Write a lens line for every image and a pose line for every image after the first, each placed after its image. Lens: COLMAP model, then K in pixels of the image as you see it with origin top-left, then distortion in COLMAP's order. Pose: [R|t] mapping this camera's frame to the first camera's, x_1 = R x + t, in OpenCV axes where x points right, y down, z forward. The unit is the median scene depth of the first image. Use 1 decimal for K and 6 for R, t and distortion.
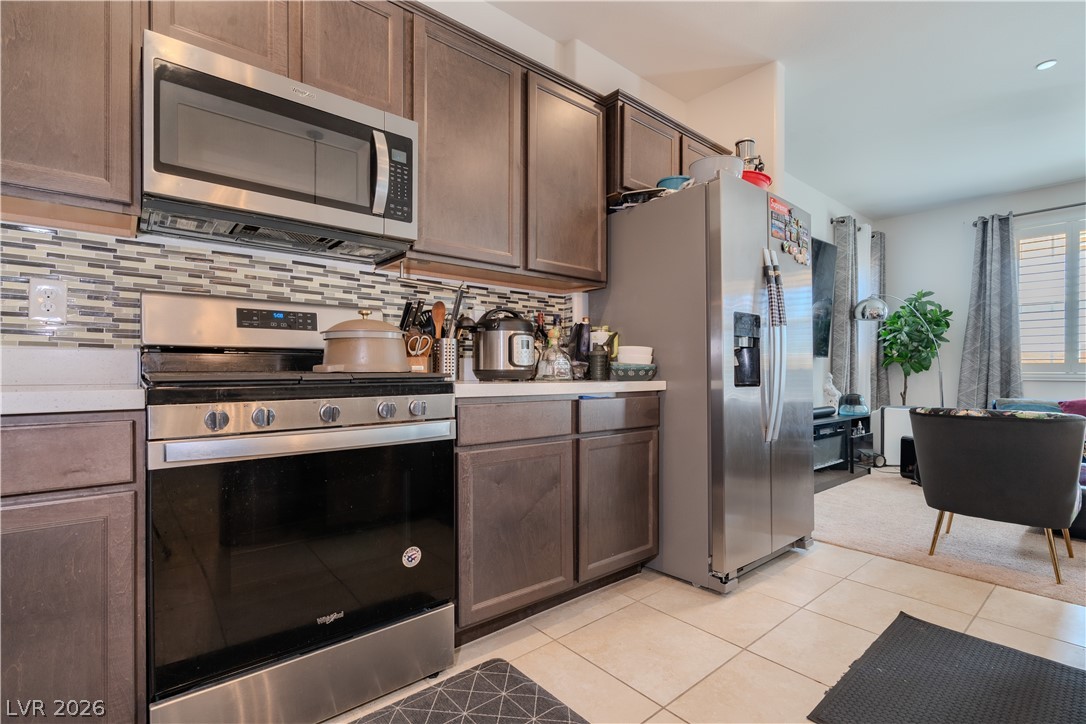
lens RADIAL K [[492.9, 0, 542.8], [0, 492.9, 368.3], [0, 0, 1]] dist [-0.006334, 0.000769]
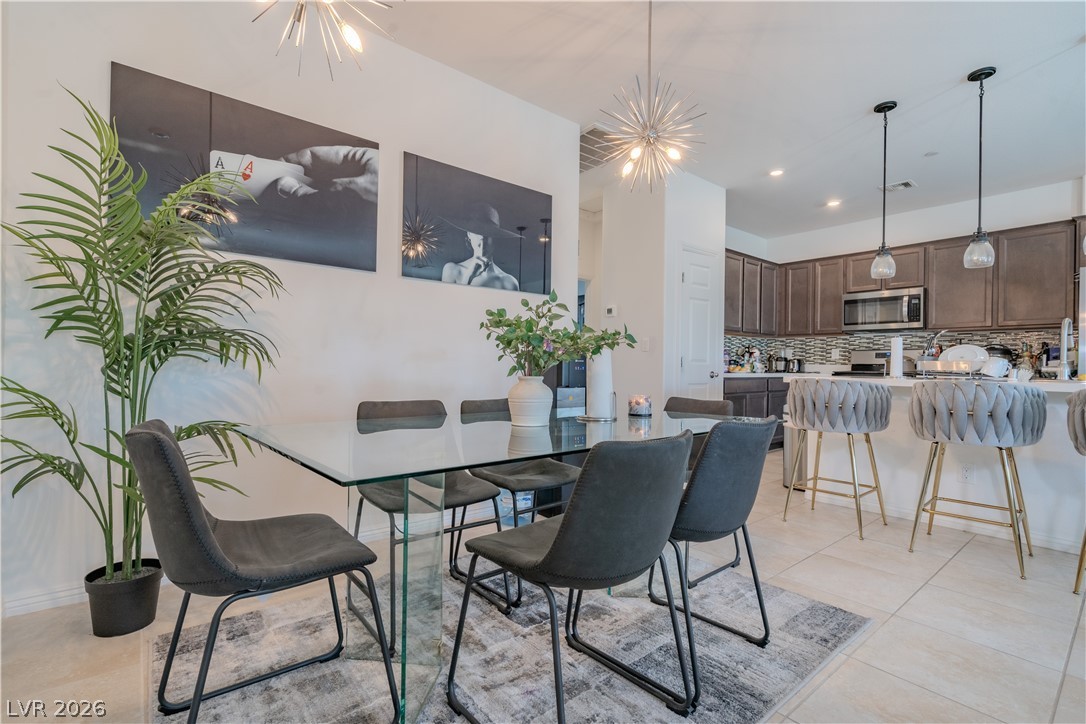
lens RADIAL K [[492.9, 0, 527.5], [0, 492.9, 365.3], [0, 0, 1]] dist [-0.006334, 0.000769]
pose [[-0.018550, -0.006269, -0.999808, 2.805845], [-0.013033, 0.999897, -0.006028, 0.017610], [0.999743, 0.012919, -0.018630, -1.344878]]
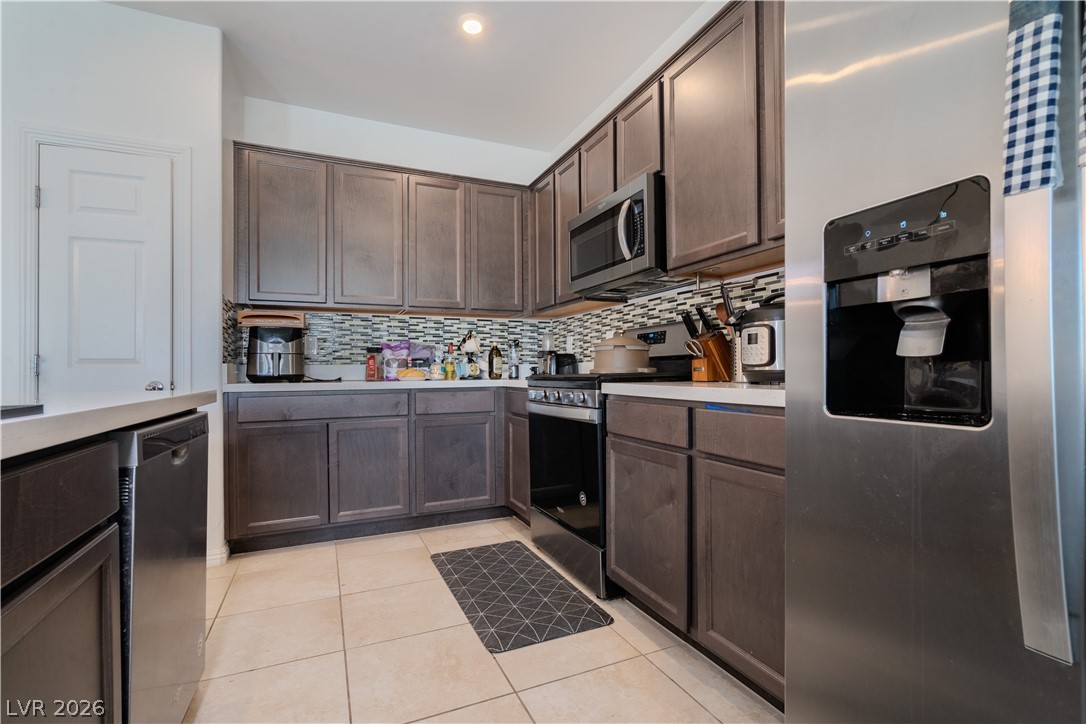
lens RADIAL K [[492.9, 0, 540.1], [0, 492.9, 363.5], [0, 0, 1]] dist [-0.006334, 0.000769]
pose [[-0.269710, -0.018075, -0.962772, 1.040363], [0.007818, 0.999750, -0.020959, 0.007351], [0.962910, -0.013180, -0.269501, 1.109707]]
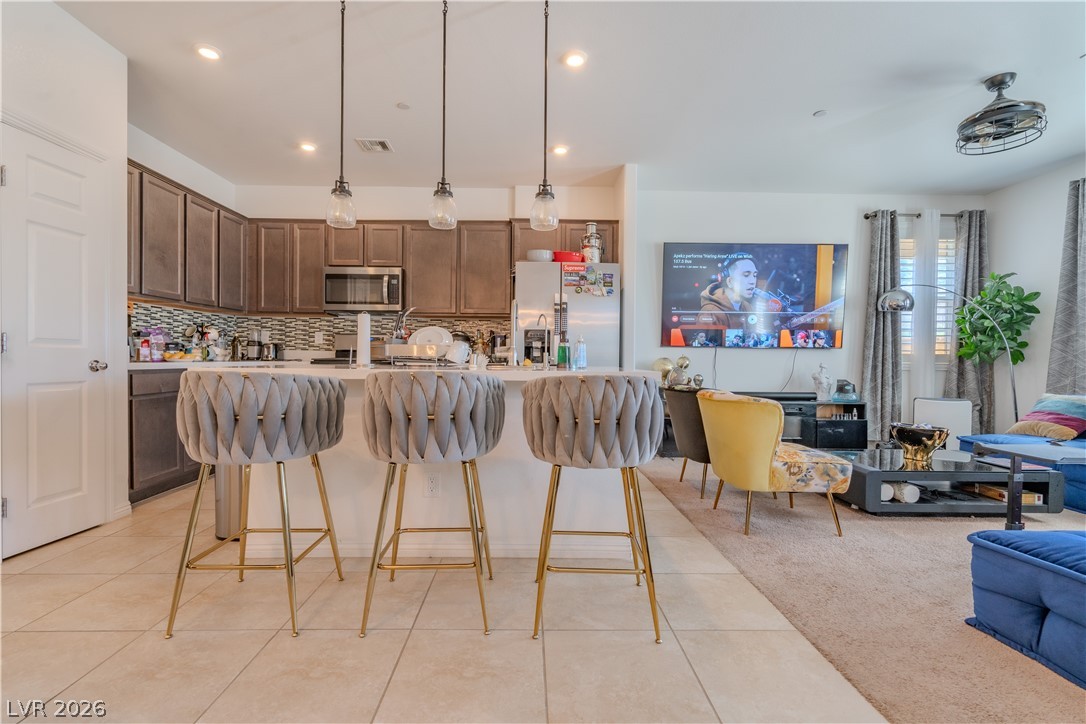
lens RADIAL K [[492.9, 0, 545.0], [0, 492.9, 365.4], [0, 0, 1]] dist [-0.006334, 0.000769]
pose [[0.793274, 0.009533, -0.608790, 2.132307], [-0.003775, 0.999935, 0.010739, 0.015664], [0.608852, -0.006221, 0.793259, -0.723156]]
